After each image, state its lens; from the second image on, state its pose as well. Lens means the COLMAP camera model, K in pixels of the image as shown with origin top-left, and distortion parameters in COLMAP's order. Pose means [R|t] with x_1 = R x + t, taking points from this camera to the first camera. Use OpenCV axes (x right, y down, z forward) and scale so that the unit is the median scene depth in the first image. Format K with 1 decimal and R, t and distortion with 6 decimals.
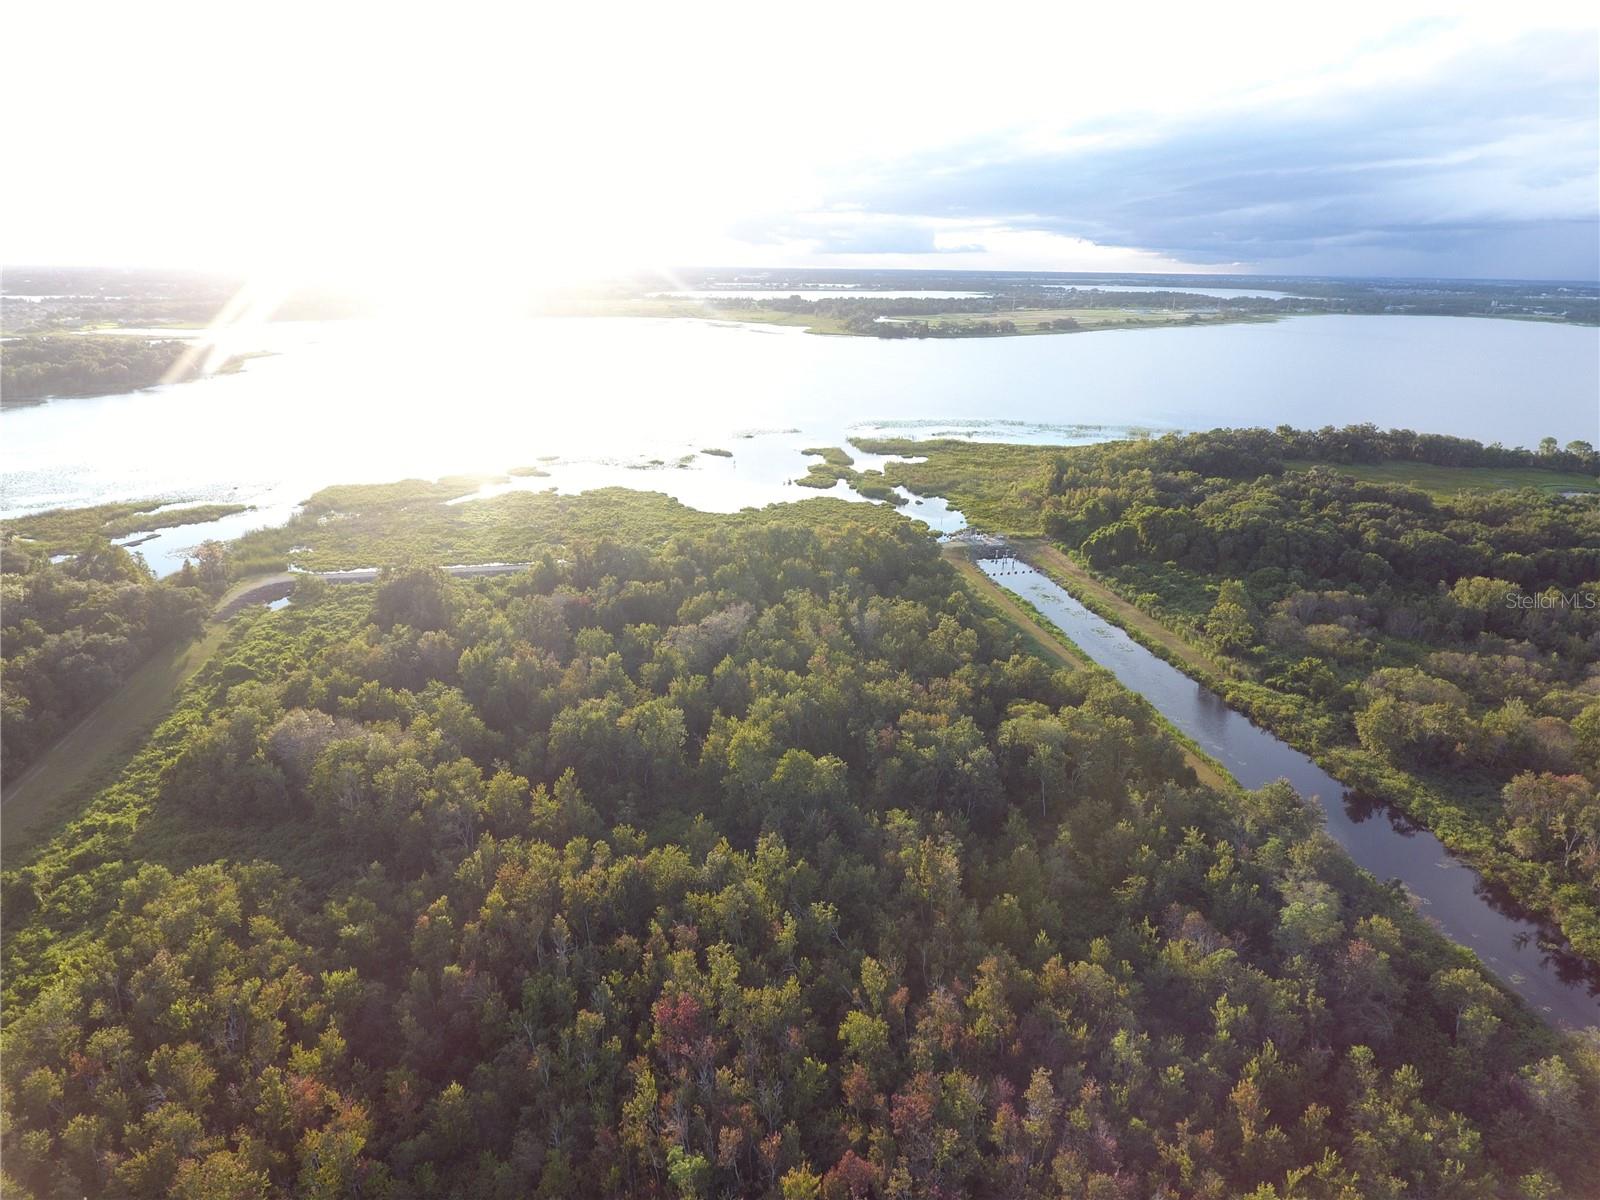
lens RADIAL K [[936.8, 0, 803.2], [0, 936.8, 600.4], [0, 0, 1]] dist [-0.003414, -0.000916]
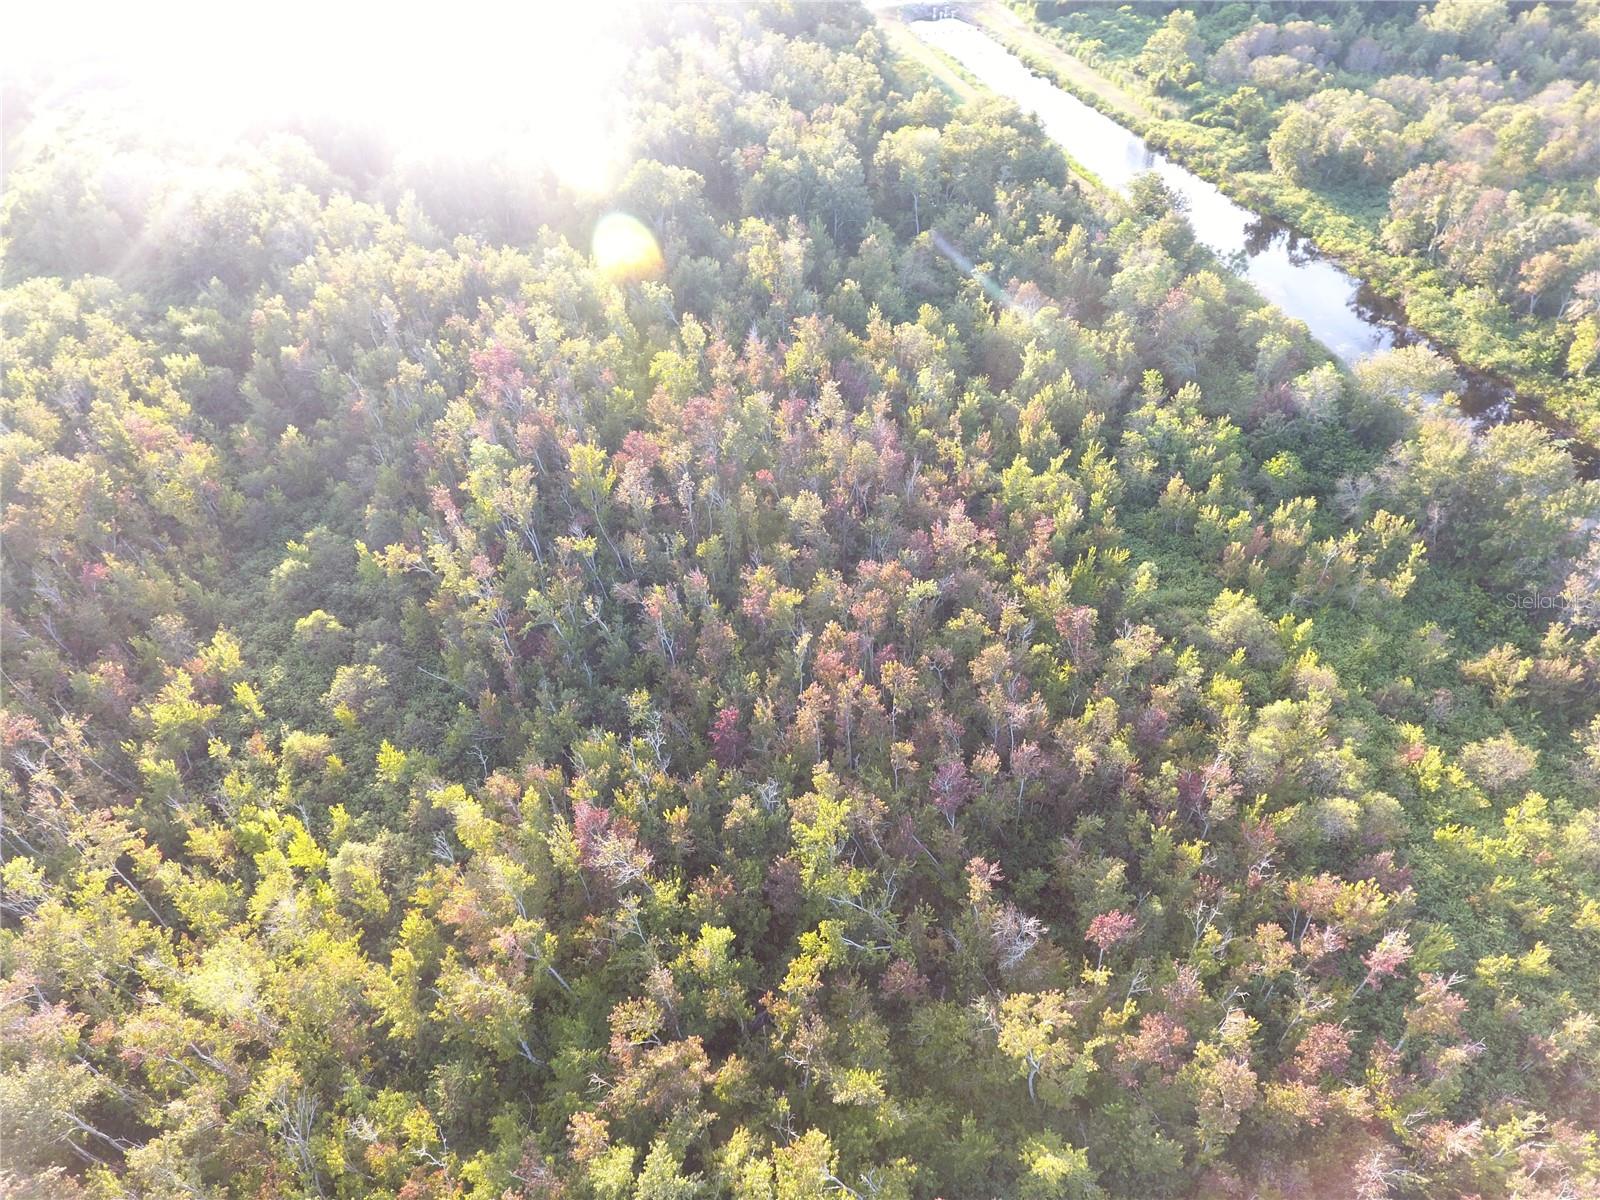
lens RADIAL K [[936.8, 0, 803.2], [0, 936.8, 600.4], [0, 0, 1]] dist [-0.003414, -0.000916]
pose [[0.999268, -0.038228, -0.001463, 0.131312], [0.035457, 0.911123, 0.410606, 0.177719], [-0.014363, -0.410357, 0.911812, -0.040936]]
